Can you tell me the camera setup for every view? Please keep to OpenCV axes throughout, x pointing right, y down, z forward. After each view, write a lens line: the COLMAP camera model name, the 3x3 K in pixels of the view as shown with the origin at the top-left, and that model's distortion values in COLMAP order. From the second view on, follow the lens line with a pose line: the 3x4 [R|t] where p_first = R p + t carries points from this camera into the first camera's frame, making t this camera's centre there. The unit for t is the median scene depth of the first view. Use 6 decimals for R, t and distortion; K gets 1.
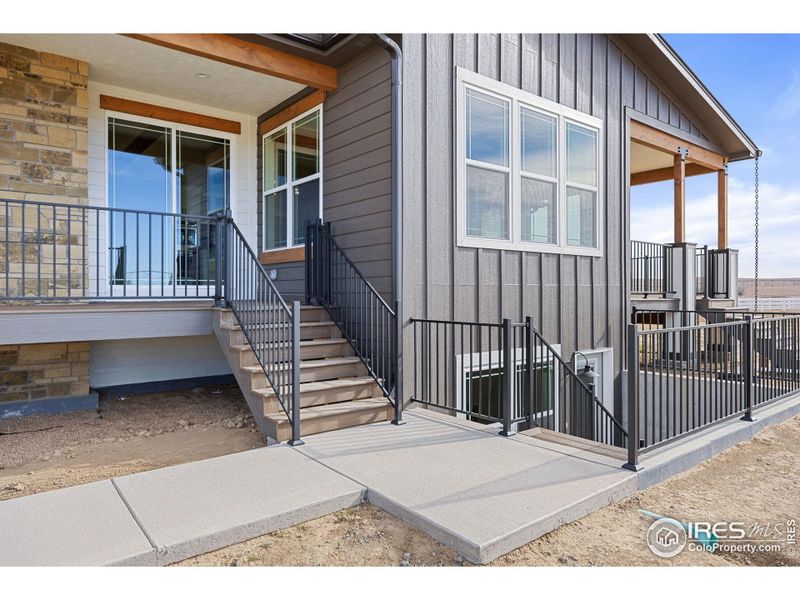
lens RADIAL K [[531.5, 0, 400.0], [0, 531.5, 300.0], [0, 0, 1]] dist [-0.003188, -0.001958]
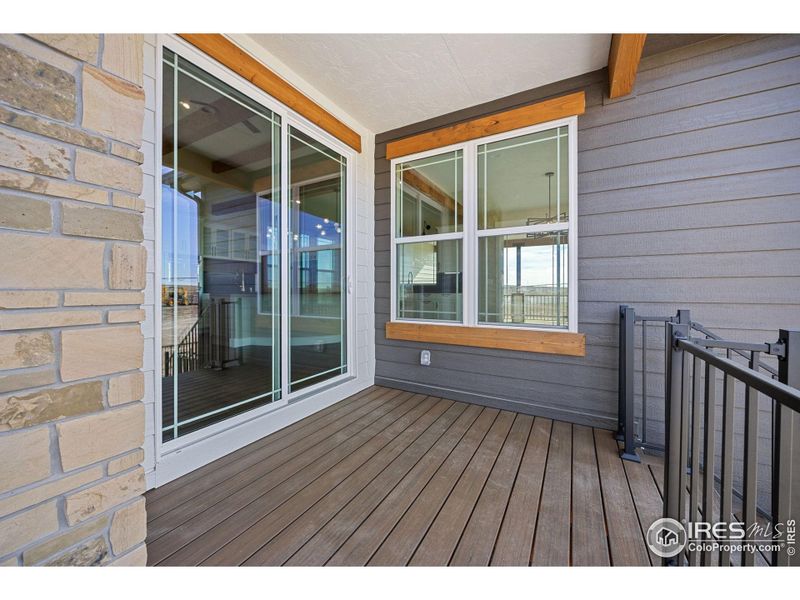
lens RADIAL K [[307.4, 0, 401.0], [0, 307.4, 291.3], [0, 0, 1]] dist [-0.000457, 0.000024]
pose [[0.926207, 0.001523, 0.377012, -0.480026], [0.001921, 0.999960, -0.008760, -0.150549], [-0.377011, 0.008838, 0.926167, 0.723172]]
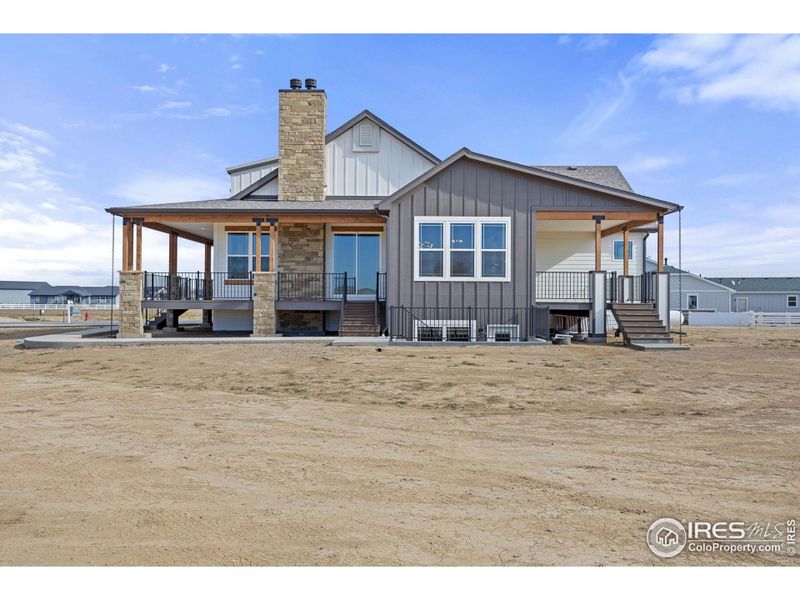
lens RADIAL K [[577.4, 0, 400.0], [0, 577.4, 300.0], [0, 0, 1]] dist [-0.001632, -0.000611]
pose [[0.786881, 0.012565, -0.616977, 1.640790], [-0.012507, 0.999912, 0.004412, -0.015959], [0.616978, 0.004245, 0.786969, -1.204064]]
